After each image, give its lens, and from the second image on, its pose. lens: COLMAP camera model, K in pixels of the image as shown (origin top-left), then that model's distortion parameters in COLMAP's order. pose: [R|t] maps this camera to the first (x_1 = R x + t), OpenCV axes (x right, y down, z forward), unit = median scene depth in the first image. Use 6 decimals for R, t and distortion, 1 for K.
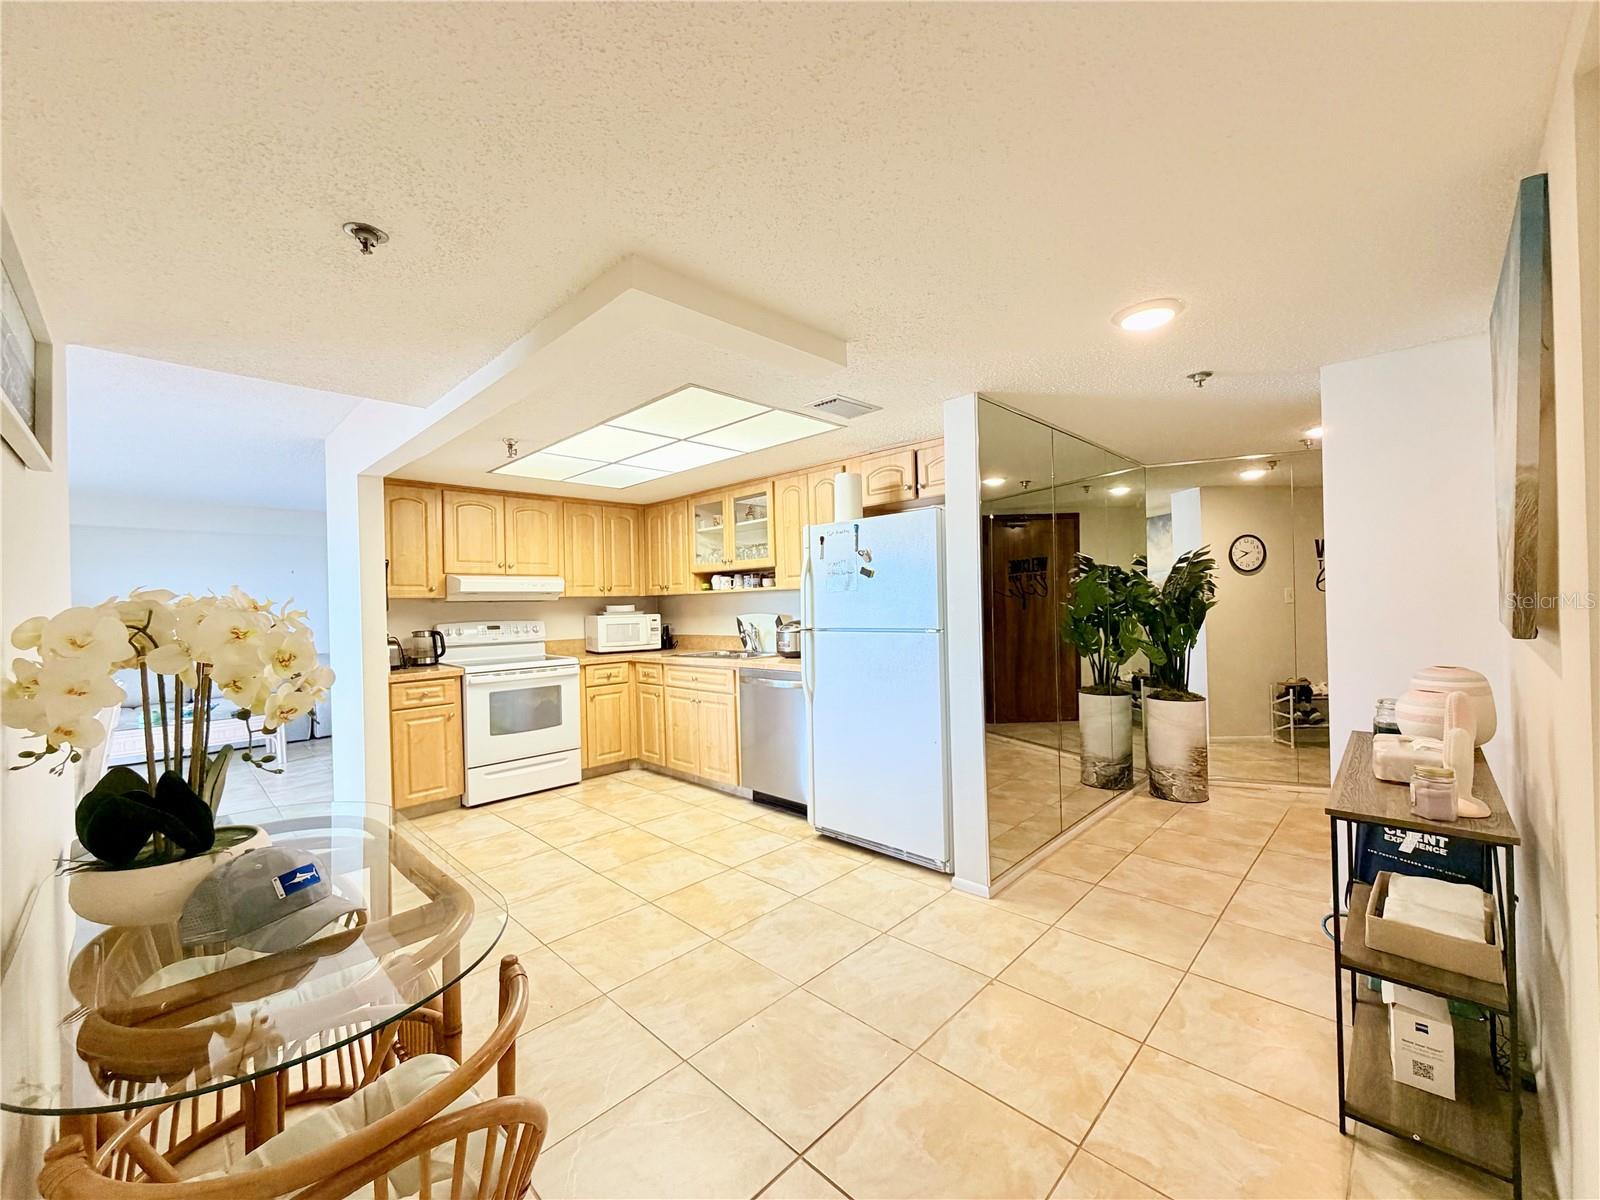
lens RADIAL K [[640.7, 0, 806.2], [0, 640.7, 599.6], [0, 0, 1]] dist [-0.000856, 0.000767]
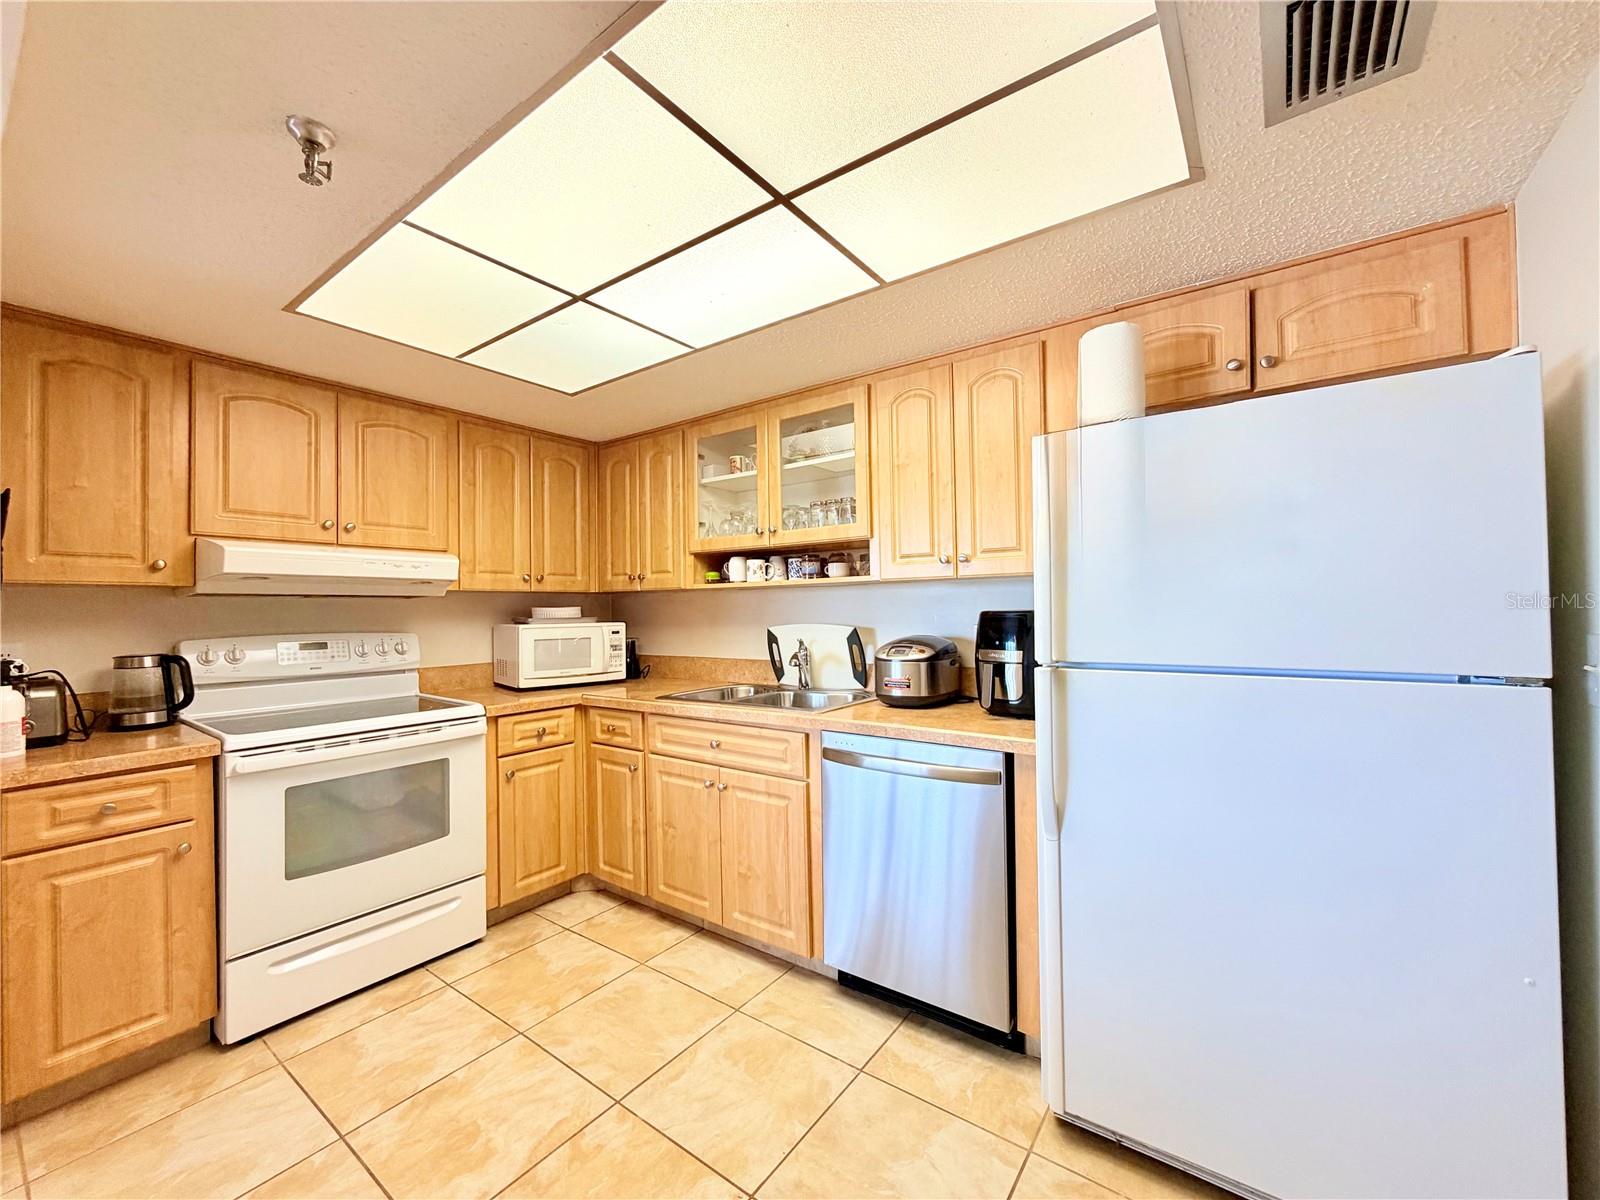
lens RADIAL K [[640.7, 0, 806.2], [0, 640.7, 599.6], [0, 0, 1]] dist [-0.000856, 0.000767]
pose [[0.989389, 0.013706, 0.144644, -0.166711], [-0.012235, 0.999864, -0.011051, 0.006514], [-0.144775, 0.009164, 0.989422, 0.427609]]
